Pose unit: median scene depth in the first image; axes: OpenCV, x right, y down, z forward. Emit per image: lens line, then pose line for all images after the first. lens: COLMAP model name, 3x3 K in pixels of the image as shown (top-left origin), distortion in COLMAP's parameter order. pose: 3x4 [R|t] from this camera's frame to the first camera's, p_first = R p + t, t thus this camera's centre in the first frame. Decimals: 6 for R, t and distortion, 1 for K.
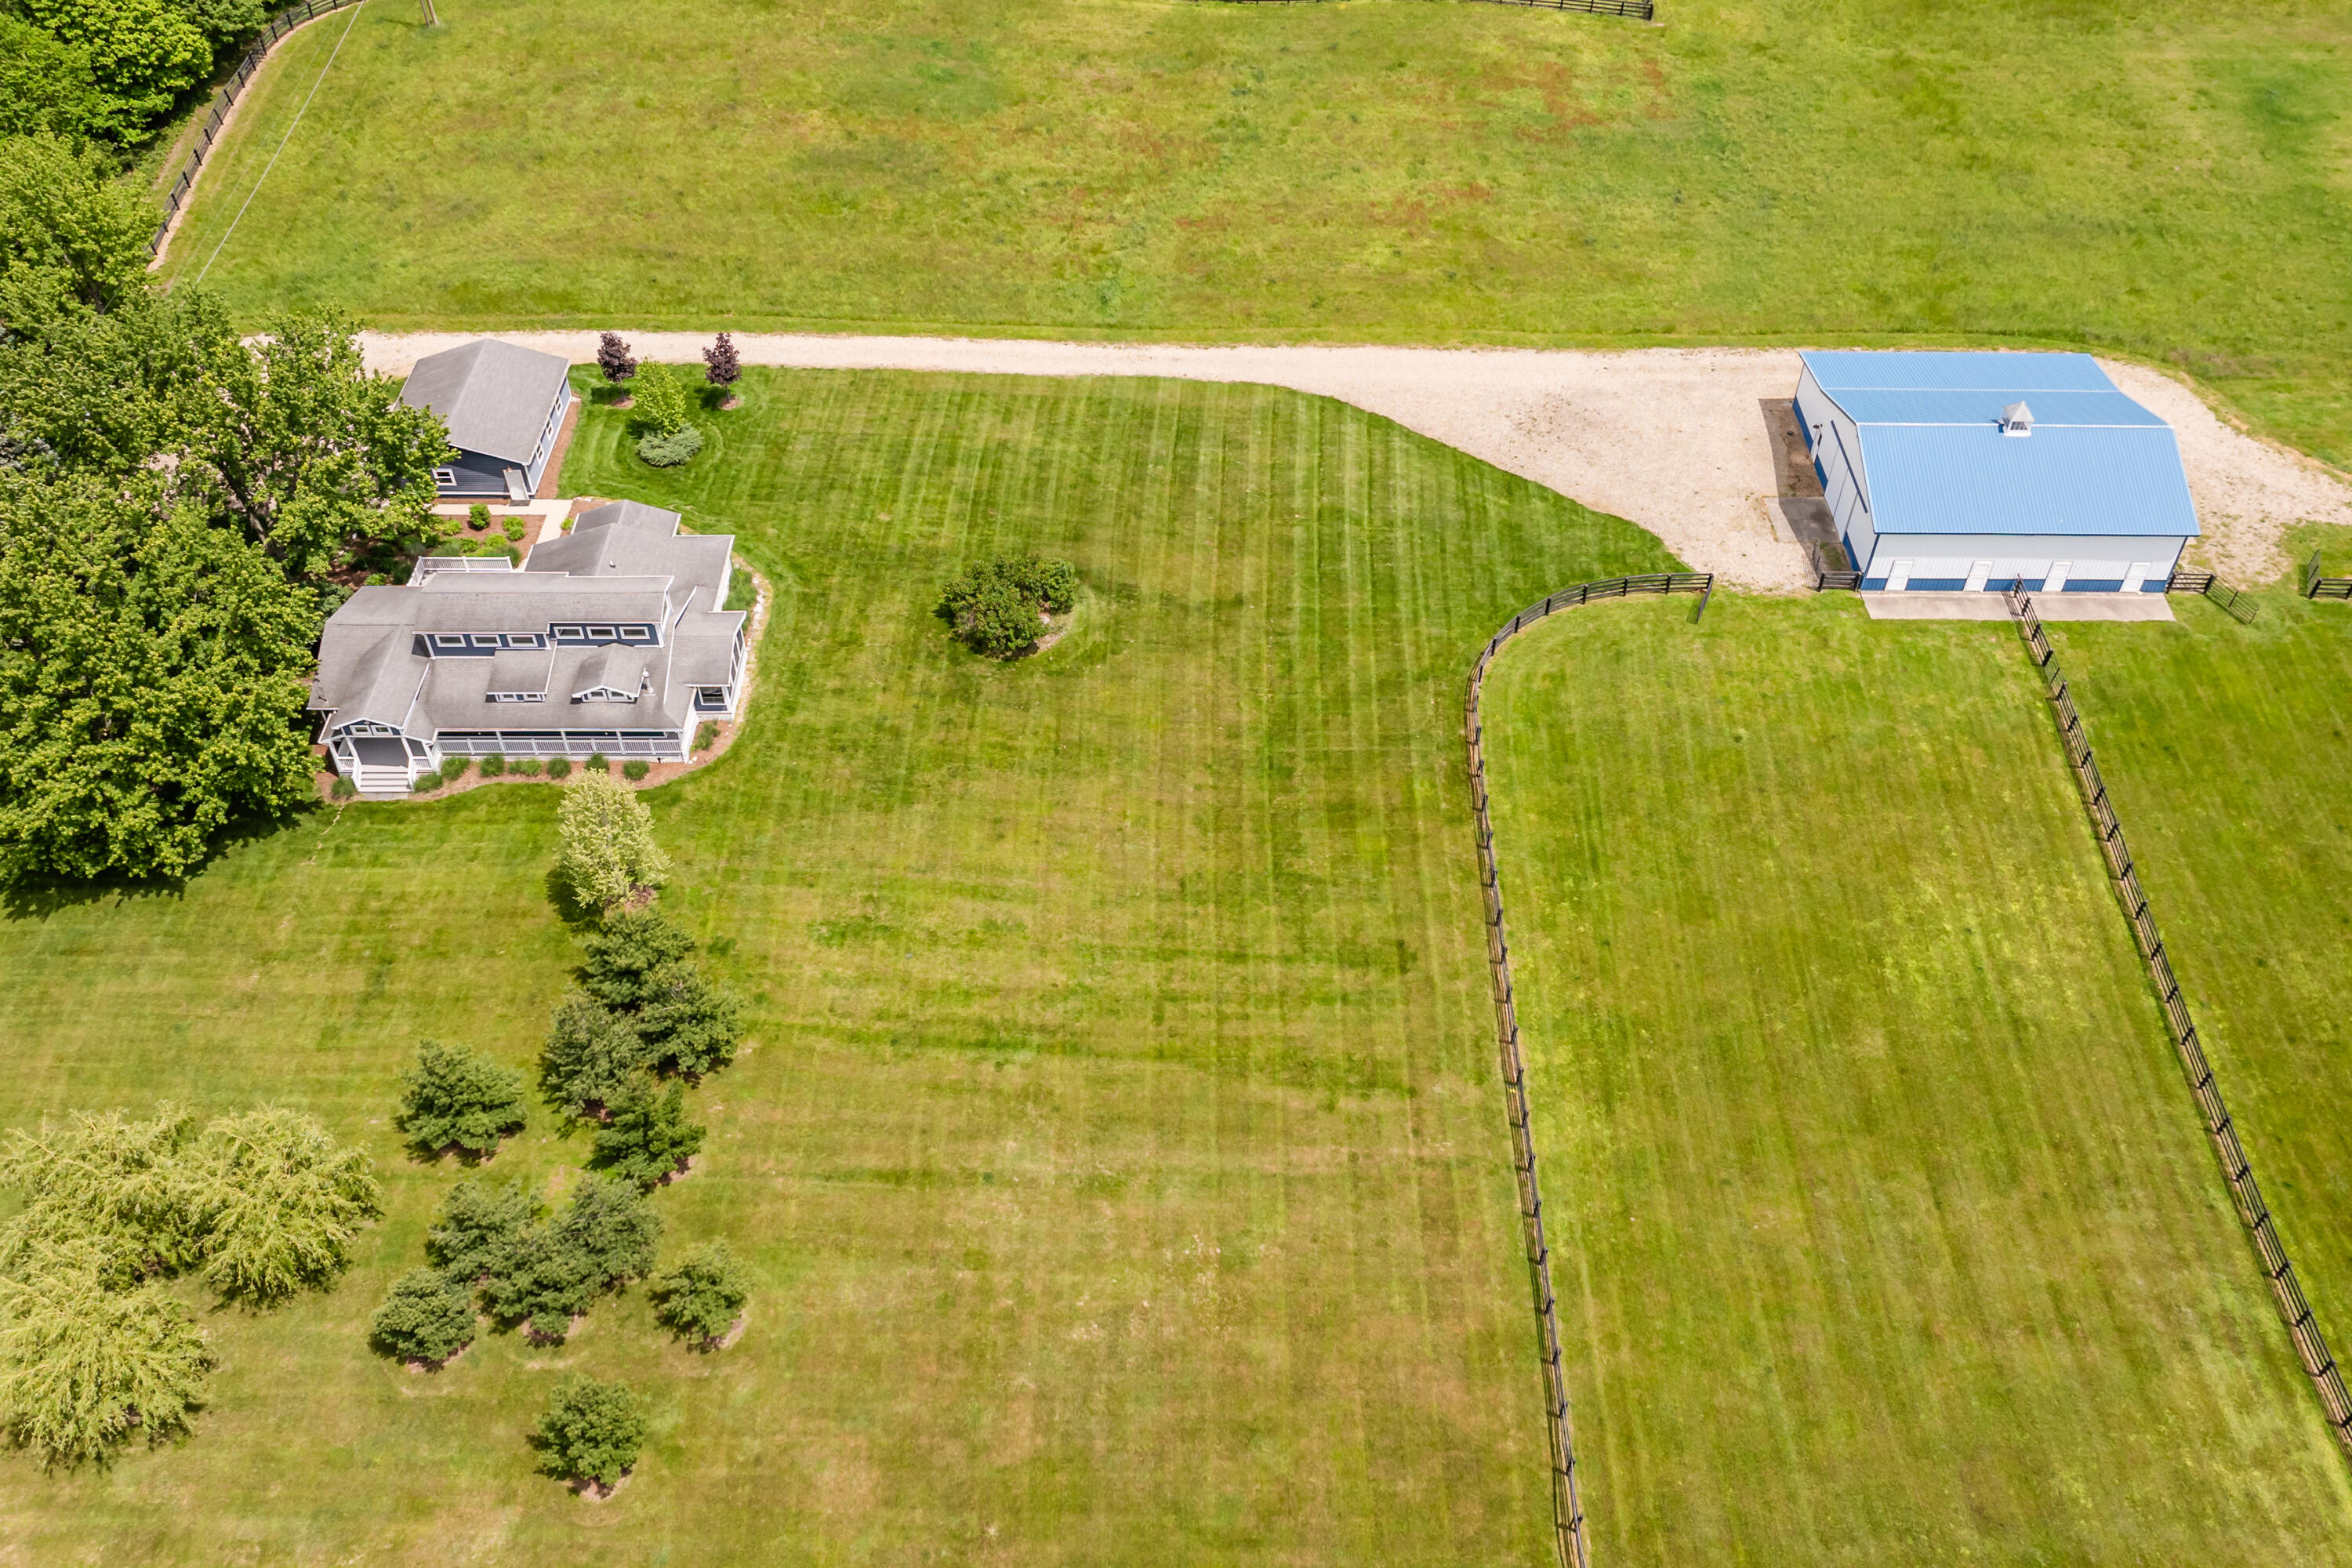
lens RADIAL K [[1973.5, 0, 1193.2], [0, 1973.5, 791.4], [0, 0, 1]] dist [-0.008576, -0.024976]
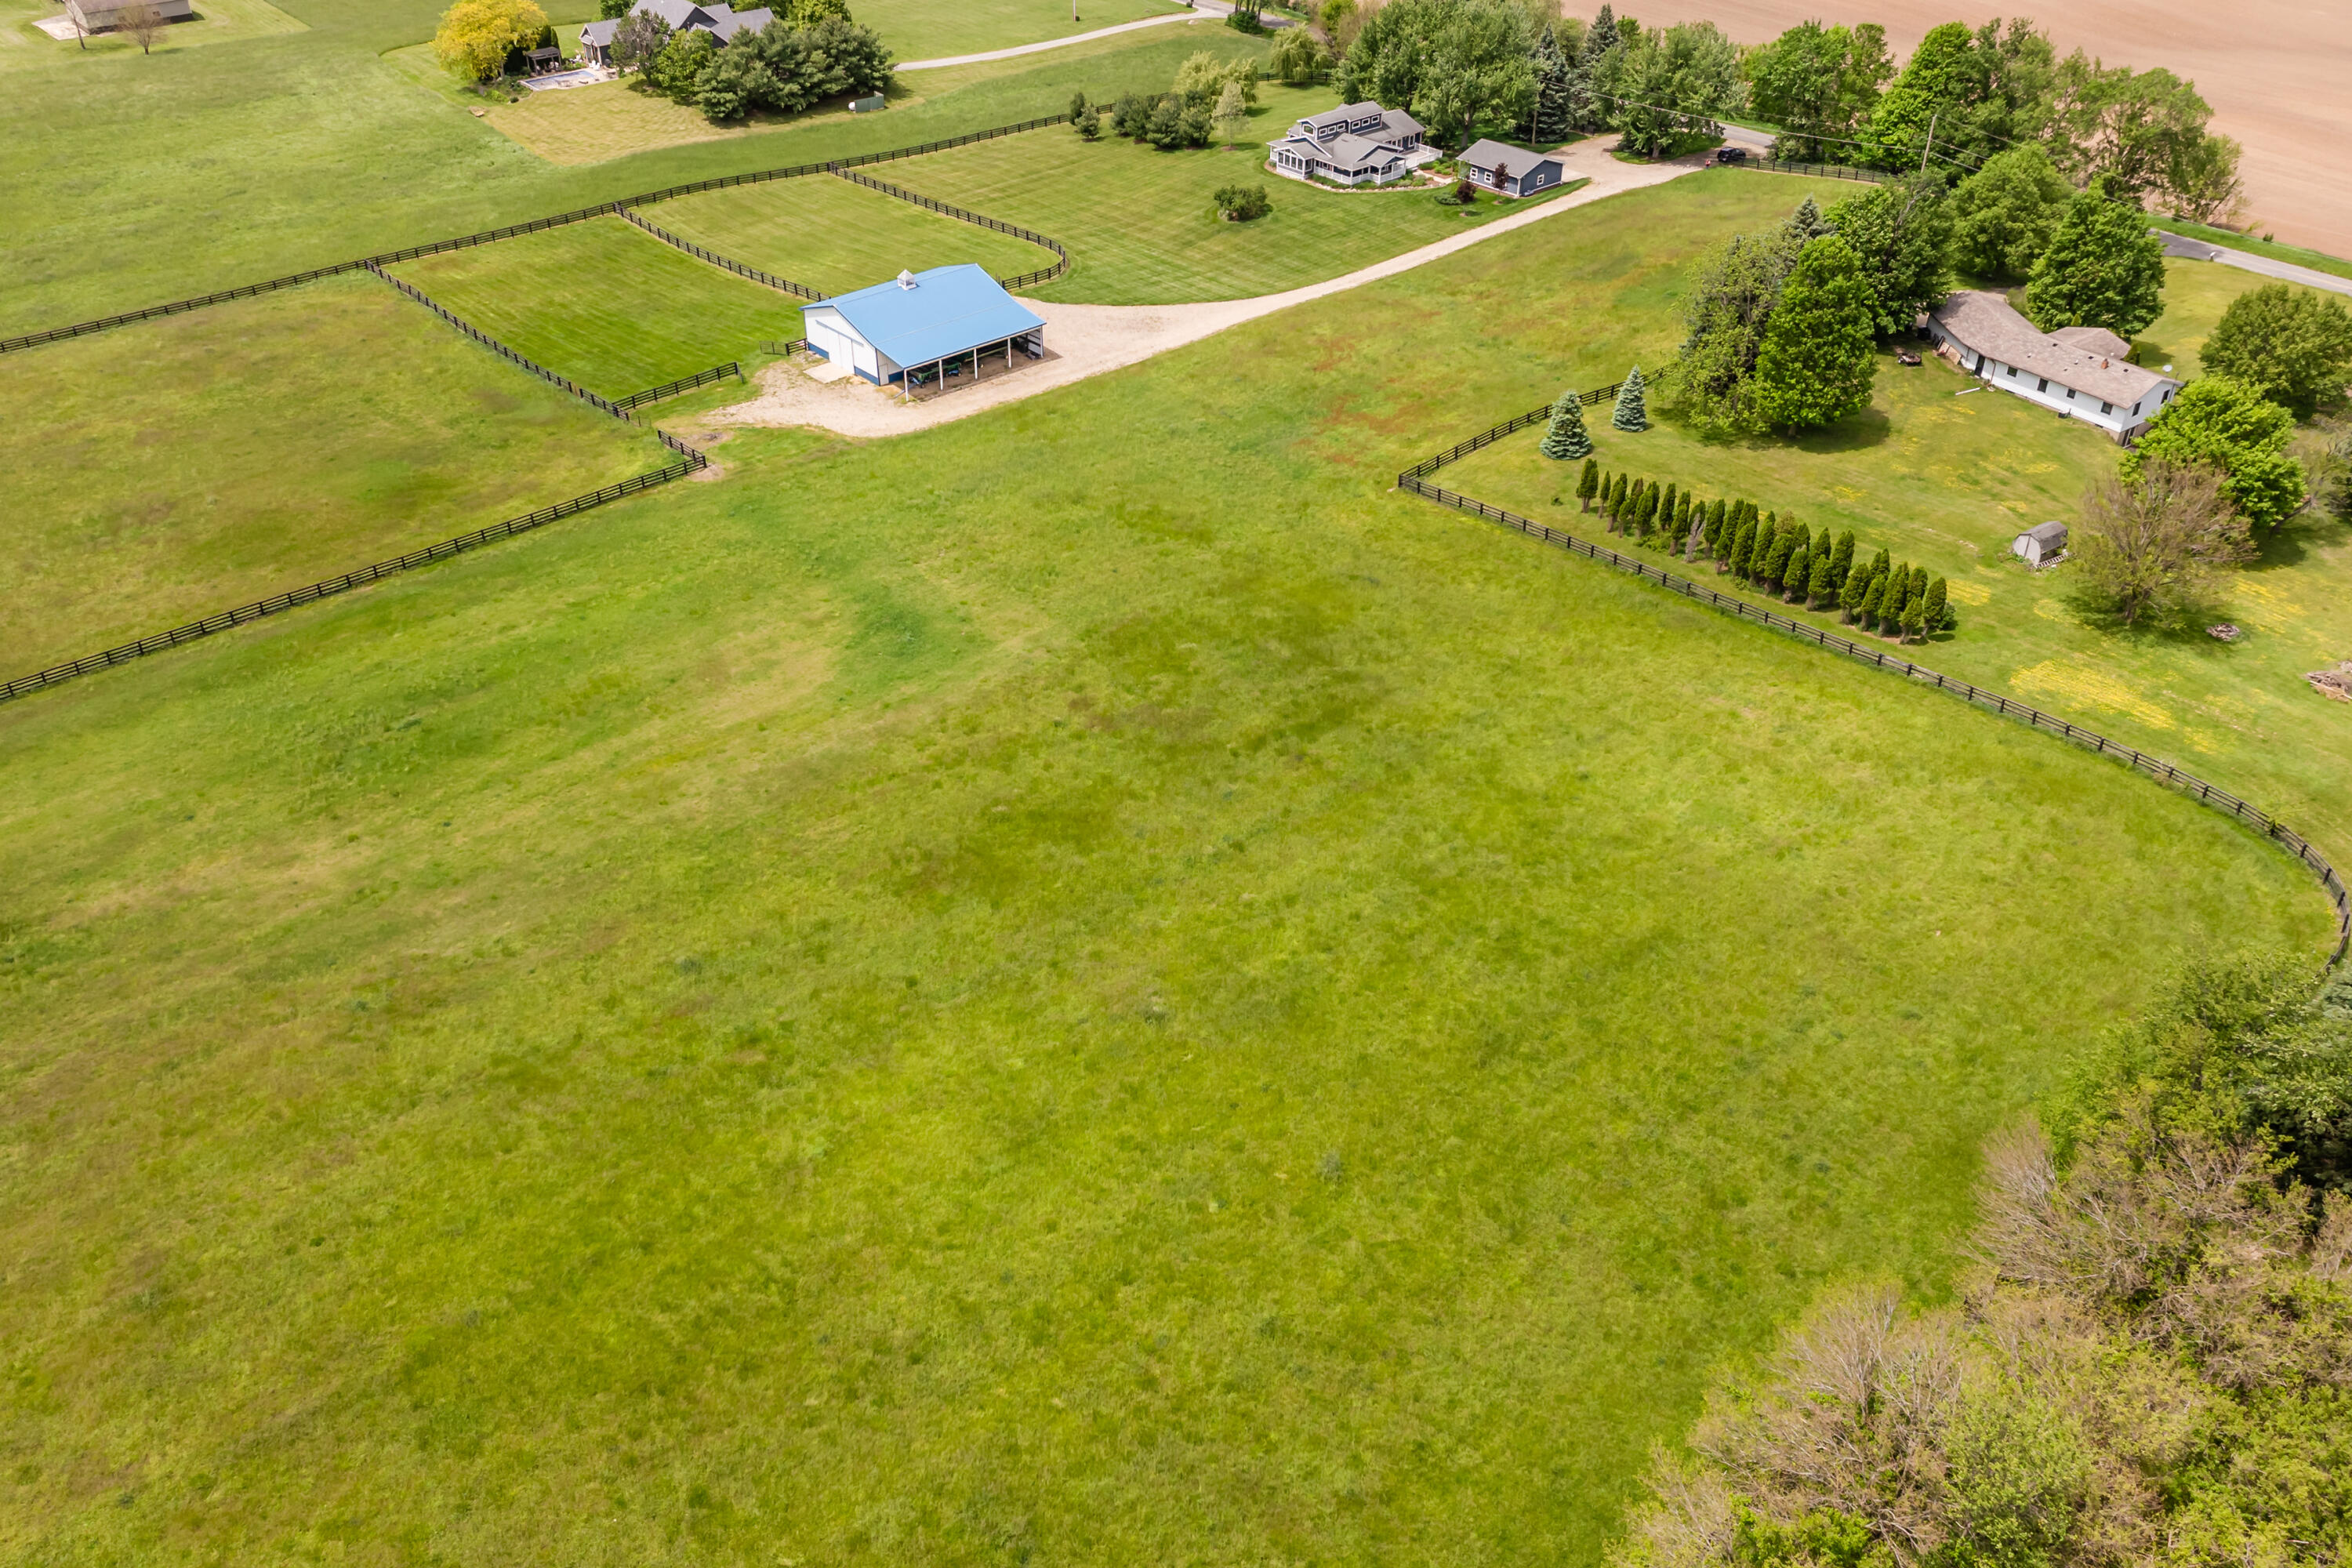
lens RADIAL K [[1973.5, 0, 1189.7], [0, 1973.5, 778.3], [0, 0, 1]] dist [-0.008576, -0.024976]
pose [[-0.740876, 0.373966, -0.557900, 1.428795], [-0.488641, 0.269770, 0.829731, -1.727799], [0.460796, 0.887341, -0.017131, 1.571500]]
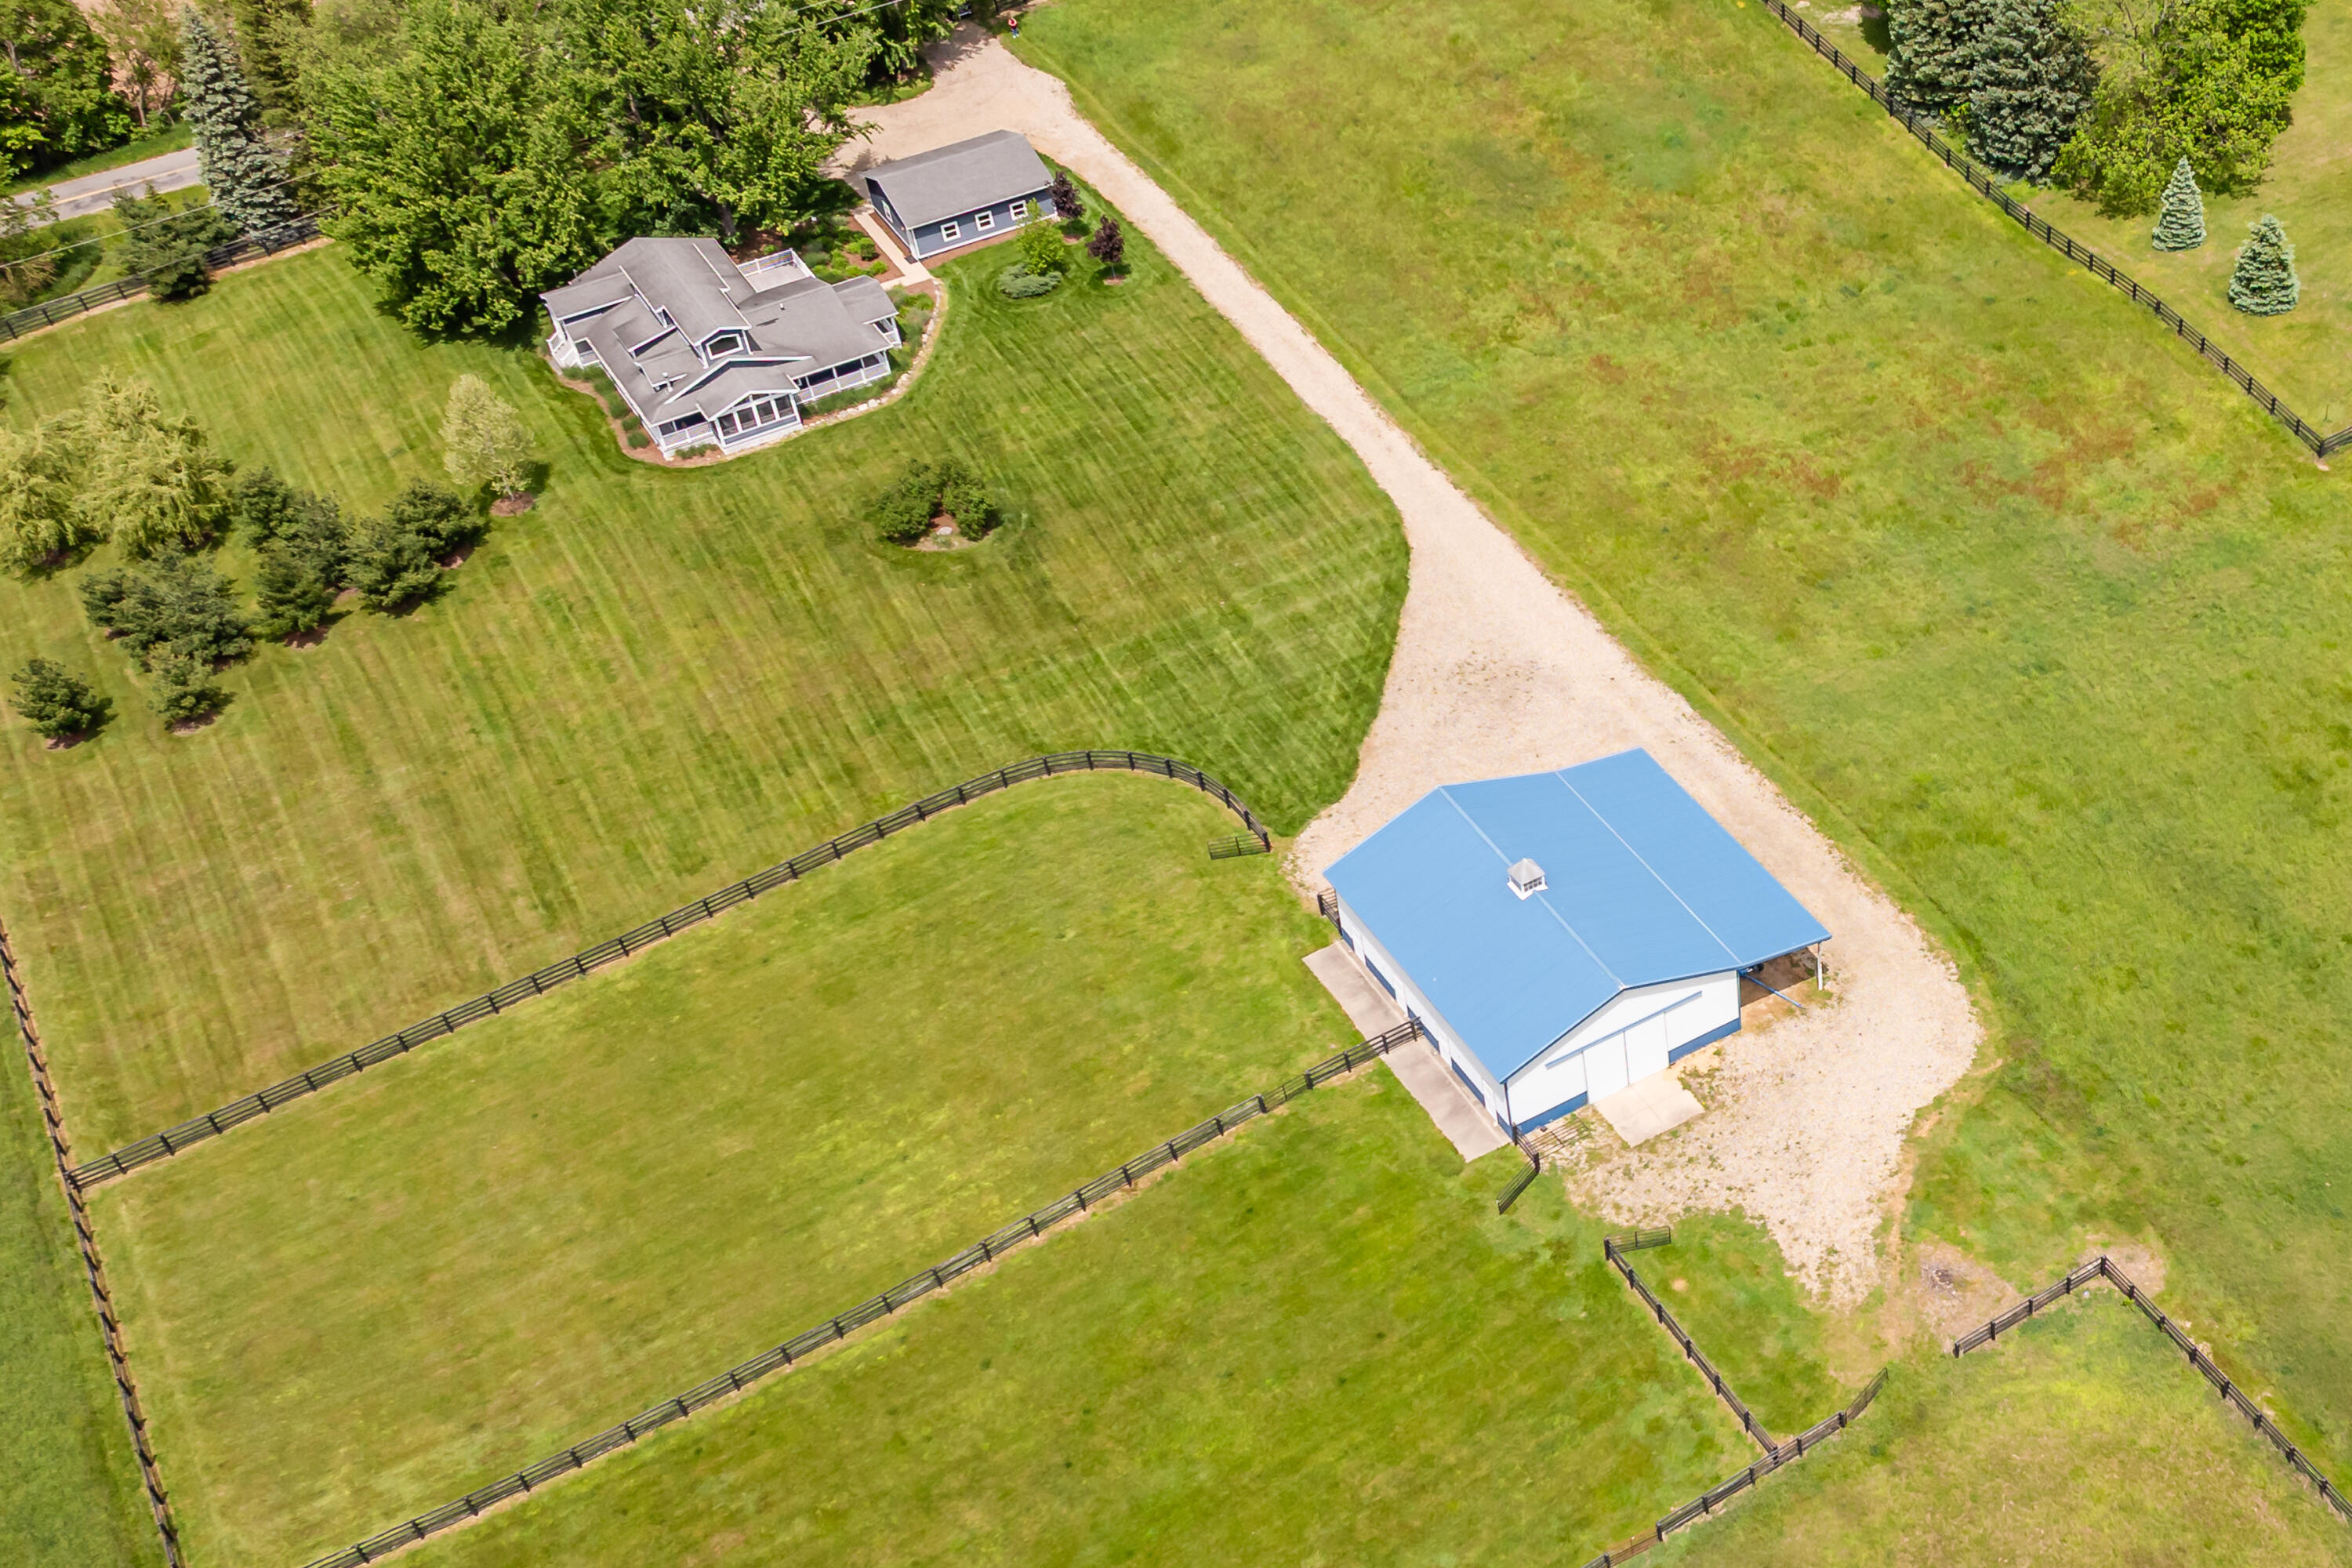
lens RADIAL K [[2951.1, 0, 1924.6], [0, 2951.1, 971.5], [0, 0, 1]] dist [-0.019335, 0.000000]
pose [[0.582601, 0.558710, -0.590271, 1.310742], [-0.584605, 0.792610, 0.173222, -0.484012], [0.564636, 0.244156, 0.788400, 0.089427]]
